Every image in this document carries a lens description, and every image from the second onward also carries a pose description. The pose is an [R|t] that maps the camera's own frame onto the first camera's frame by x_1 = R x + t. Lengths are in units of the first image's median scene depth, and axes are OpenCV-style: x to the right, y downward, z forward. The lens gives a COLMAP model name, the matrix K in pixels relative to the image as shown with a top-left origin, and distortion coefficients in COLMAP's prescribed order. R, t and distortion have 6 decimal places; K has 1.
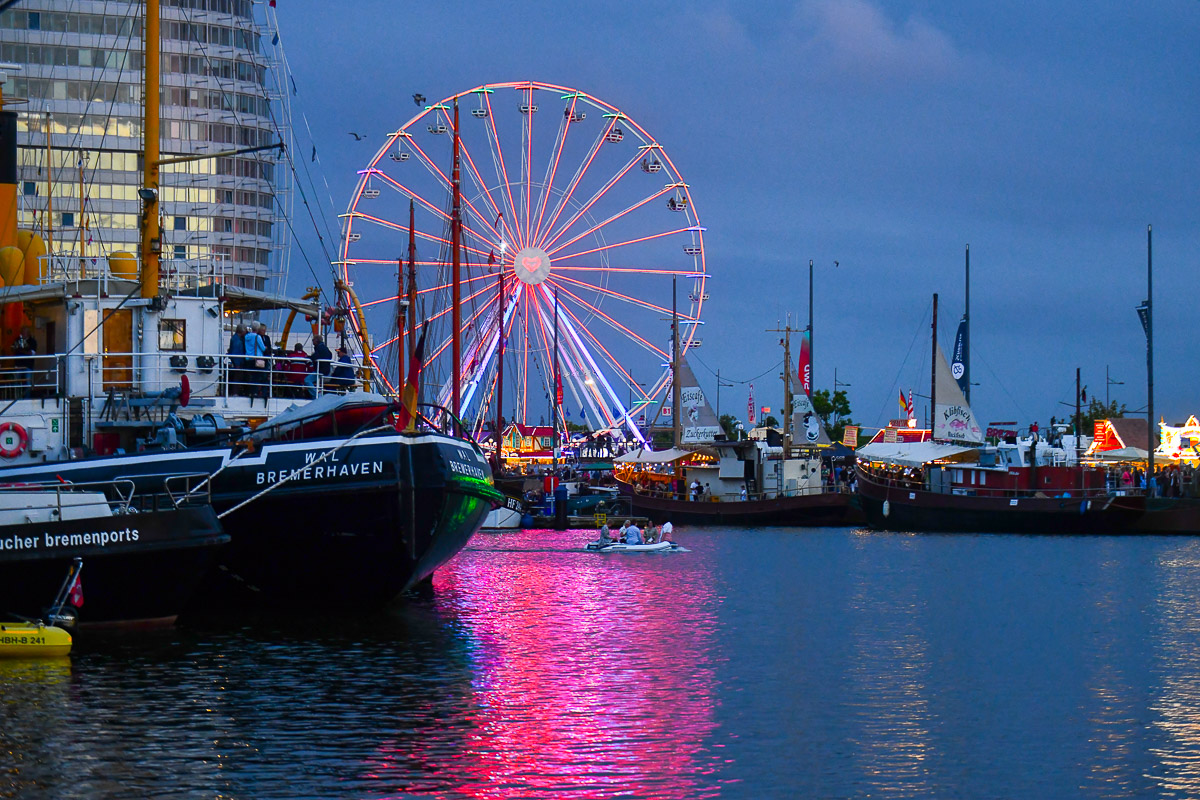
lens RADIAL K [[3742.2, 0, 600.0], [0, 3742.2, 400.0], [0, 0, 1]] dist [-0.548043, 0.164184]
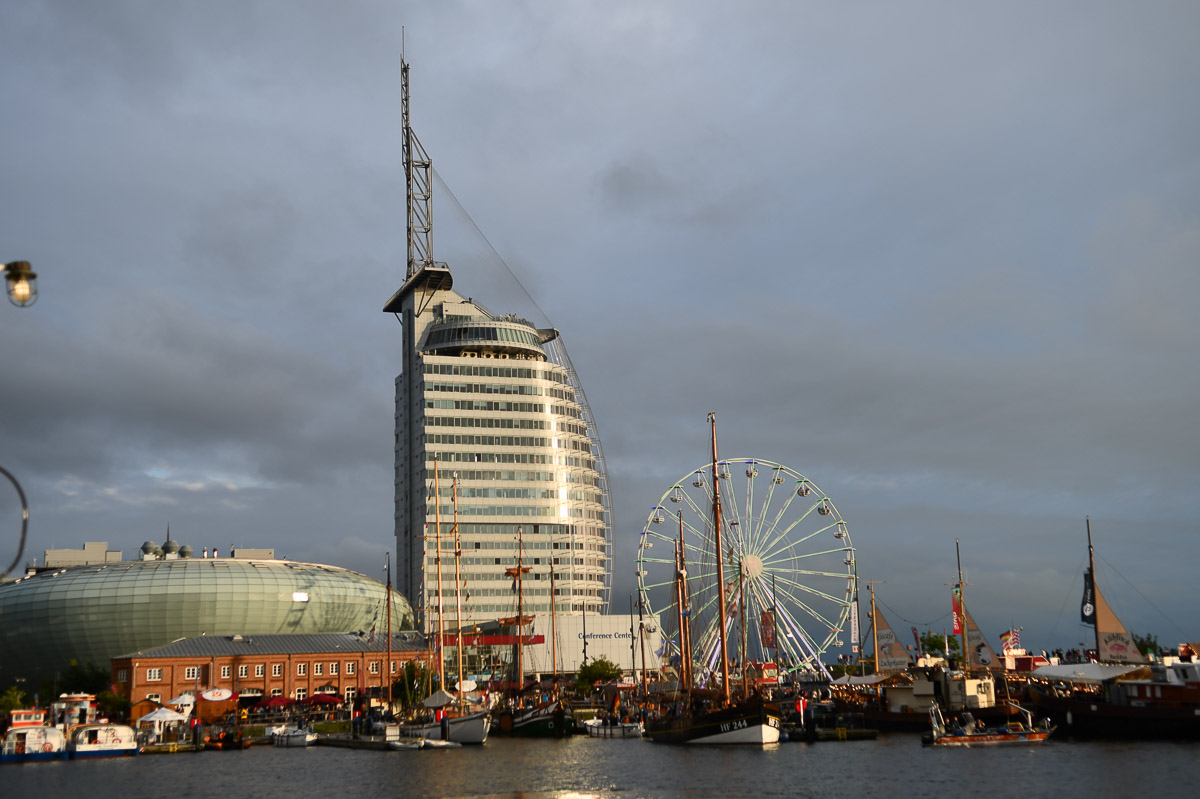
lens RADIAL K [[1532.9, 0, 600.0], [0, 1532.9, 399.5], [0, 0, 1]] dist [0.078979, 0.032792]
pose [[0.993819, -0.052375, -0.097879, -0.022088], [0.035313, 0.985061, -0.168547, 0.005468], [0.105244, 0.164049, 0.980822, 0.419755]]
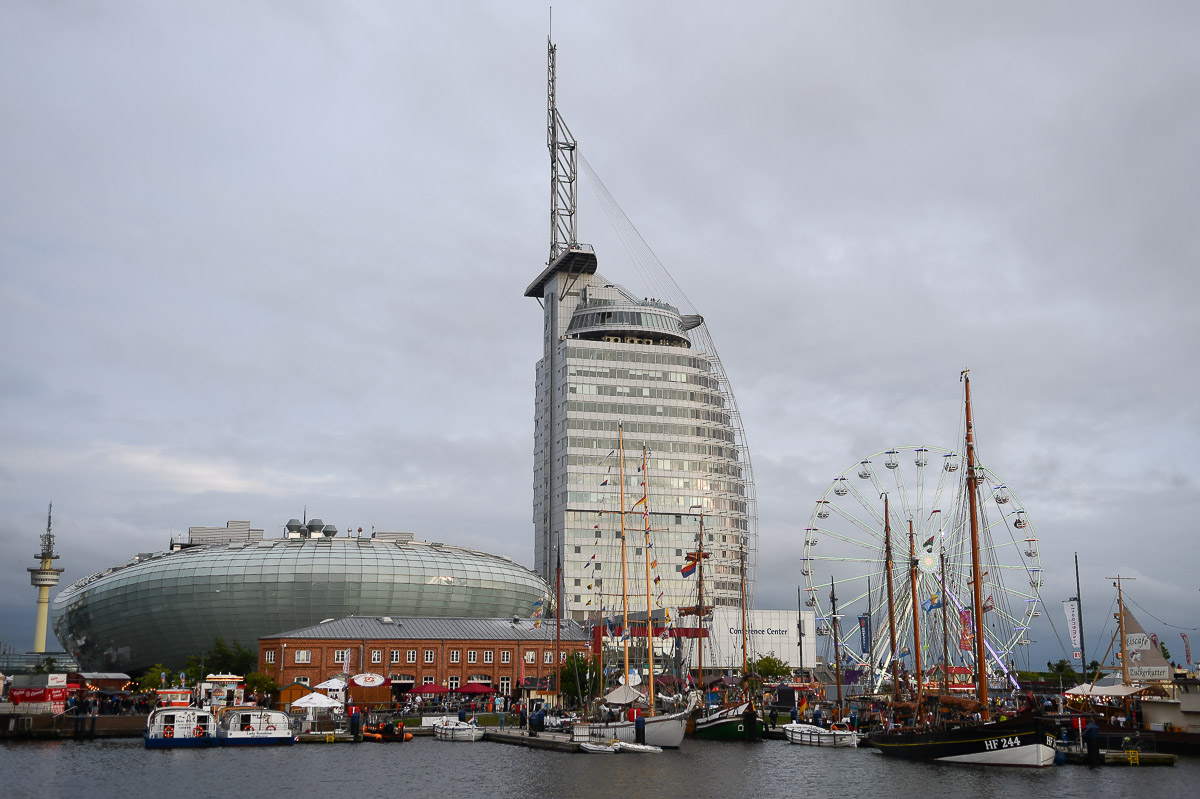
lens RADIAL K [[1470.4, 0, 600.0], [0, 1470.4, 399.5], [0, 0, 1]] dist [0.086252, -0.005956]
pose [[0.985351, -0.034276, -0.167058, -0.067894], [0.004986, 0.984965, -0.172680, 0.004486], [0.170465, 0.169318, 0.970708, 0.503152]]
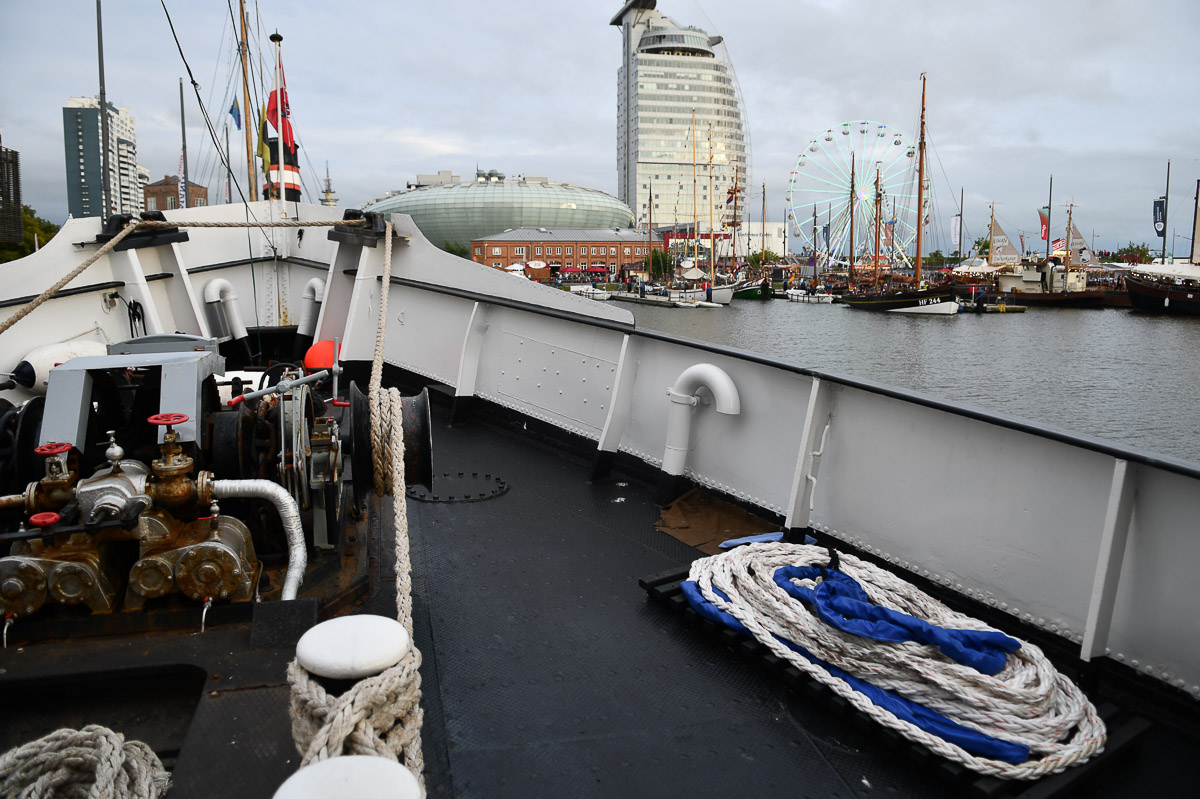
lens RADIAL K [[858.0, 0, 600.7], [0, 858.0, 368.7], [0, 0, 1]] dist [-0.004886, -0.058660]
pose [[0.976345, 0.020056, -0.215288, -0.092547], [0.010074, 0.990388, 0.137950, 0.001872], [0.215986, -0.136855, 0.966758, 0.506185]]
